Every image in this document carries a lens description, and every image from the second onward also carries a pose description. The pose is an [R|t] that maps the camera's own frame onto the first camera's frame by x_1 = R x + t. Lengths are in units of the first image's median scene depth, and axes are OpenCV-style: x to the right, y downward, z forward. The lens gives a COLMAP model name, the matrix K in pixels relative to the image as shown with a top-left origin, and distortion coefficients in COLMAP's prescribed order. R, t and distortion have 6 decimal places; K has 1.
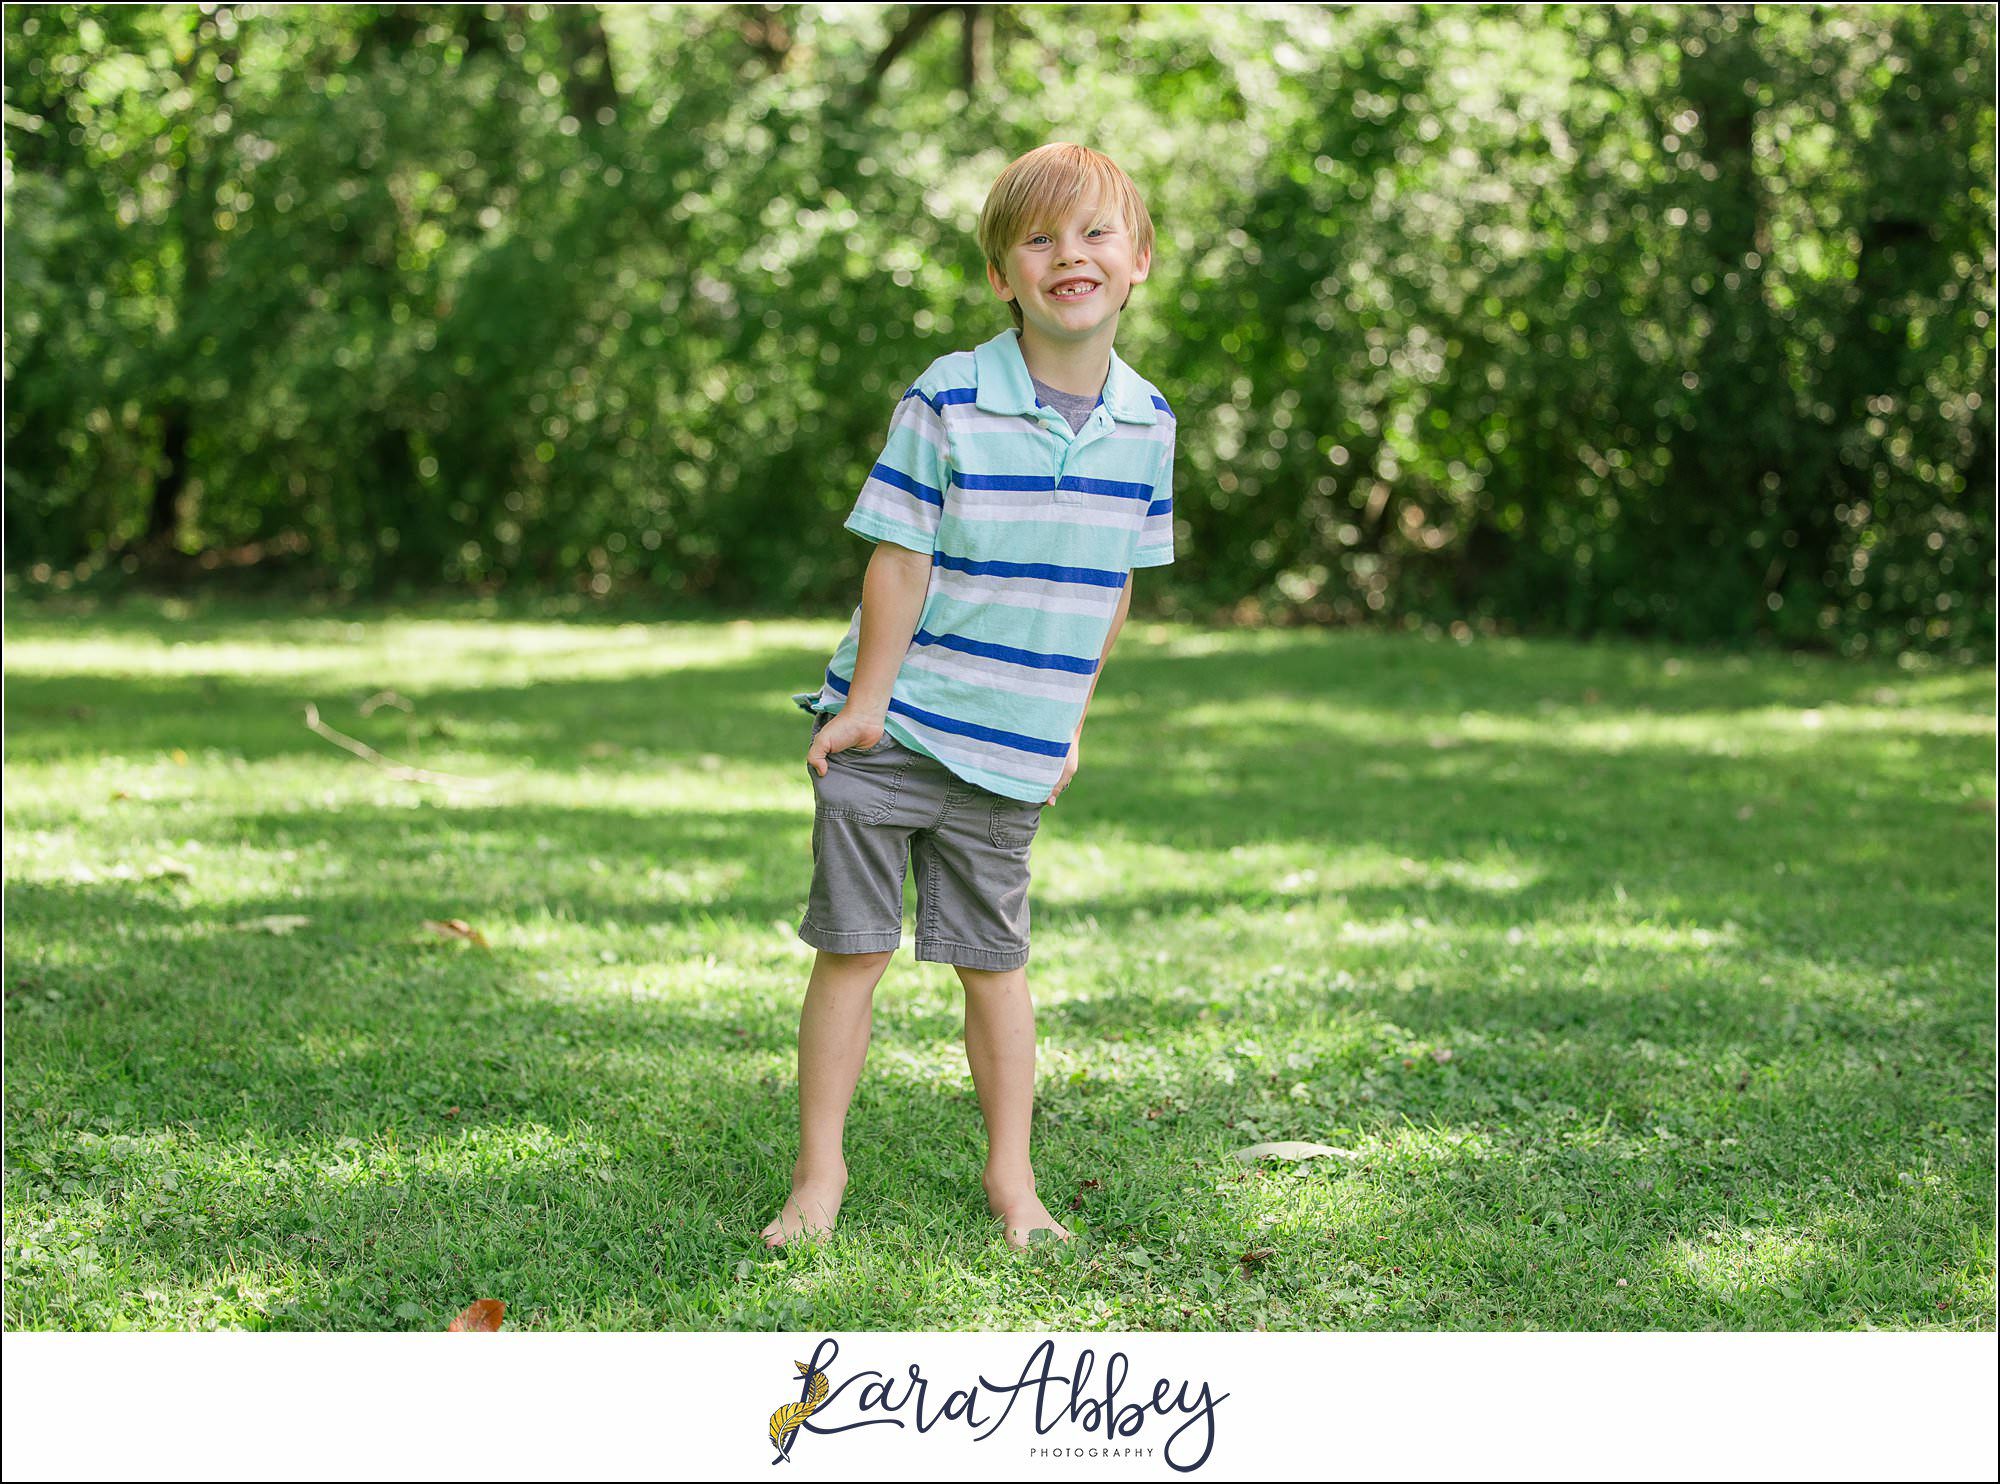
lens RADIAL K [[5540.0, 0, 1000.0], [0, 5540.0, 742.0], [0, 0, 1]] dist [-0.073522, 0.639036]
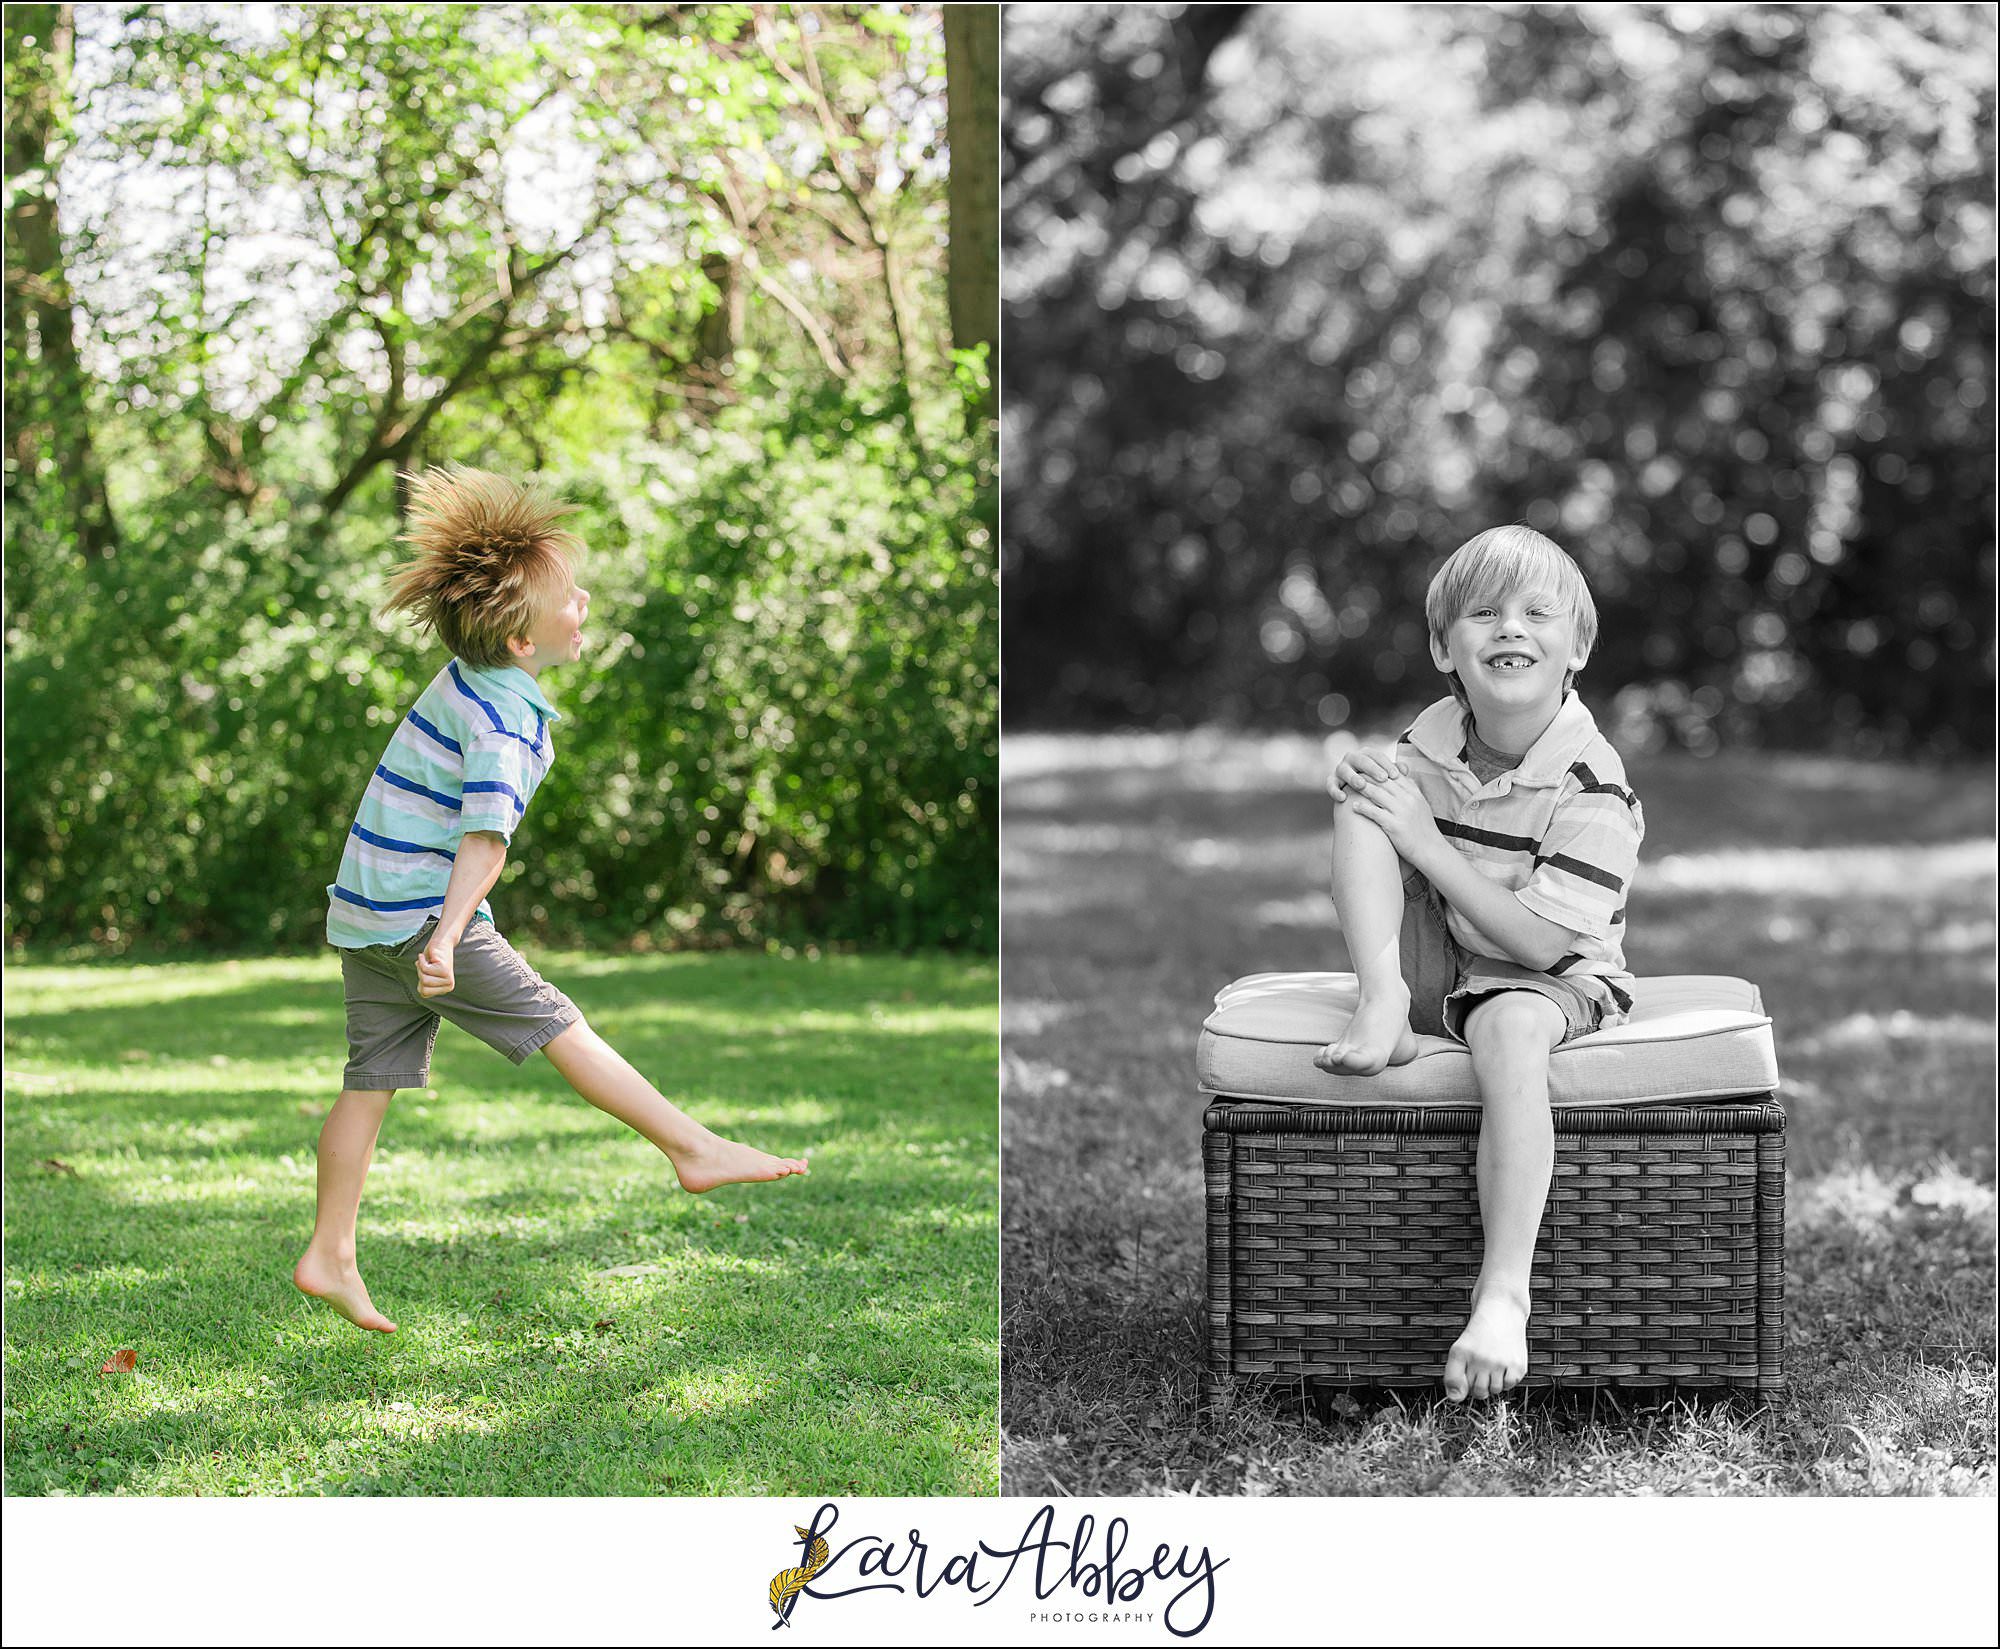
lens RADIAL K [[7552.8, 0, 1000.0], [0, 7552.8, 824.5], [0, 0, 1]] dist [-0.092700, 2.997169]
pose [[0.997123, -0.026430, 0.071046, 0.005609], [0.029887, 0.998398, -0.048036, 0.034383], [-0.069662, 0.050021, 0.996316, -0.695191]]
